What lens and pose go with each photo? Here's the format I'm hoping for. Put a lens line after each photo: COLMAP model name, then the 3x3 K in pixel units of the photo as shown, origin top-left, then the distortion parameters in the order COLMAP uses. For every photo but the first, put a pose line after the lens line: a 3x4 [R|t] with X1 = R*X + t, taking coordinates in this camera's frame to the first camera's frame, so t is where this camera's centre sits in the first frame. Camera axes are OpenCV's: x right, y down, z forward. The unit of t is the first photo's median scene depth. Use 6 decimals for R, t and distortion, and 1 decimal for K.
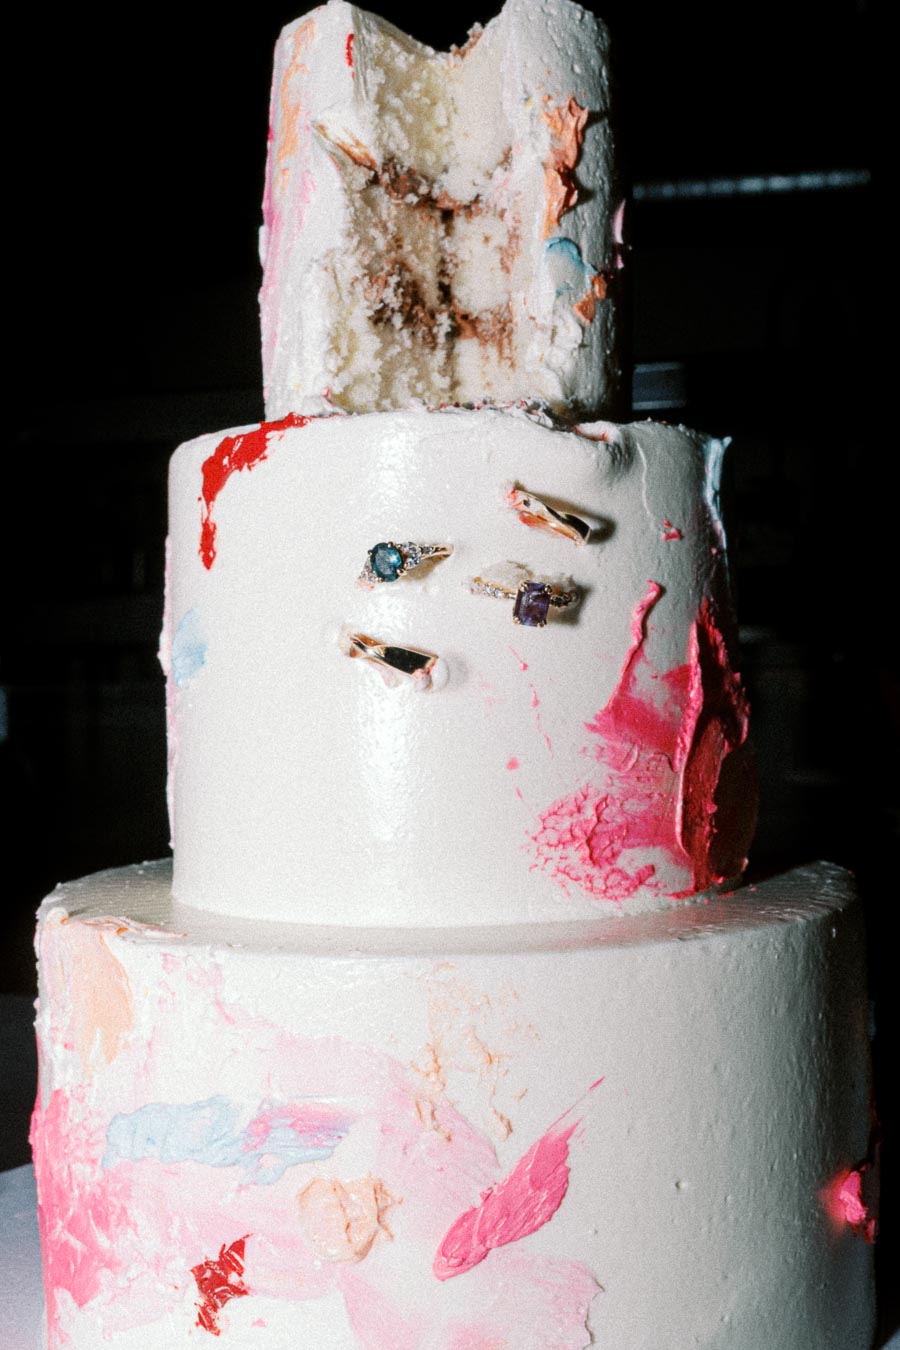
lens RADIAL K [[1536.5, 0, 447.2], [0, 1536.5, 675.9], [0, 0, 1]] dist [0.006840, 0.000000]
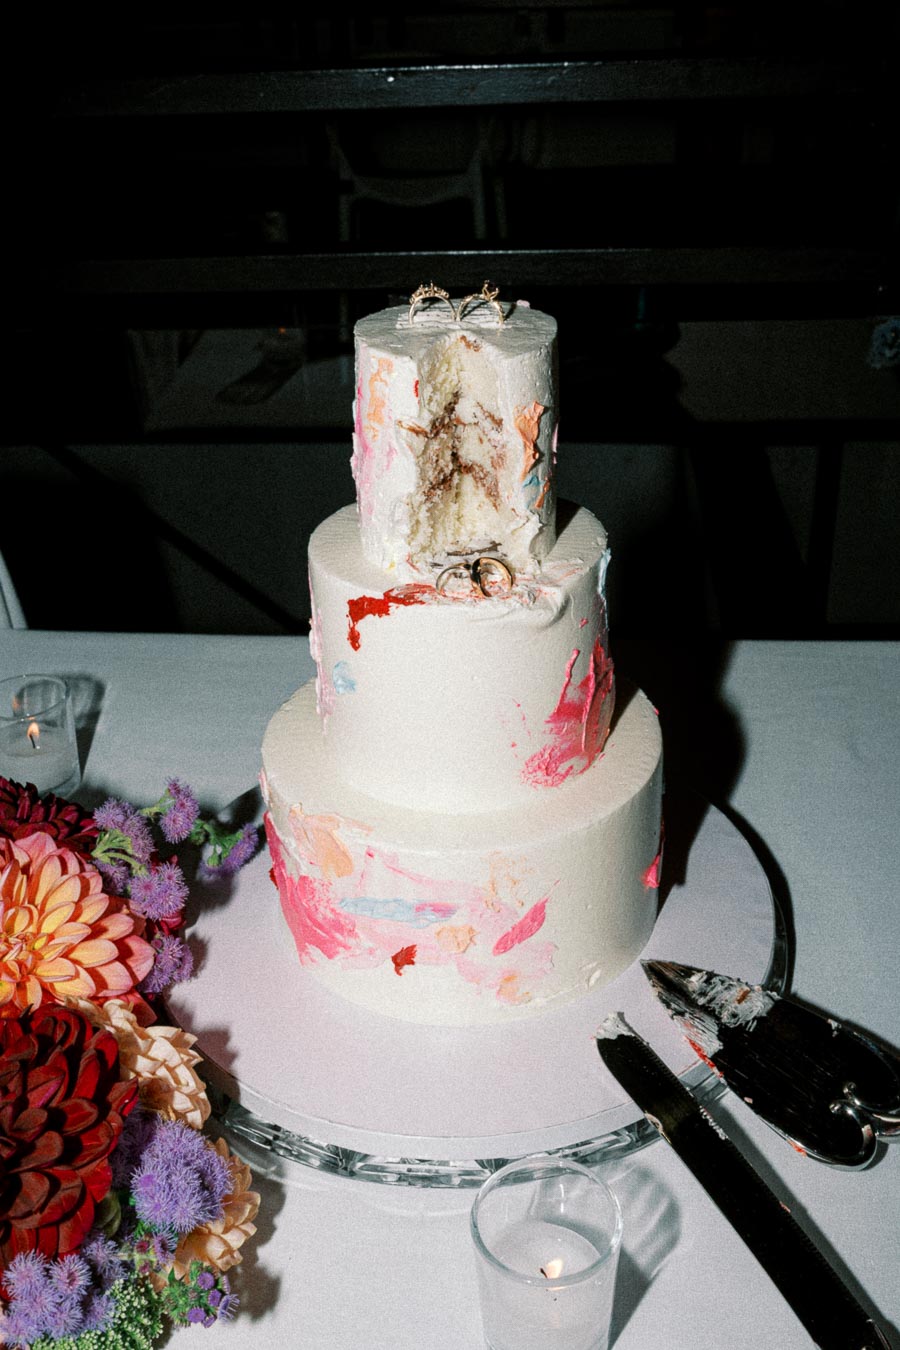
lens RADIAL K [[1536.5, 0, 451.9], [0, 1536.5, 674.4], [0, 0, 1]] dist [0.006840, 0.000000]
pose [[0.985767, -0.096922, 0.137367, -0.327348], [0.013005, 0.858600, 0.512480, -1.126430], [-0.167614, -0.503400, 0.847640, -0.771118]]
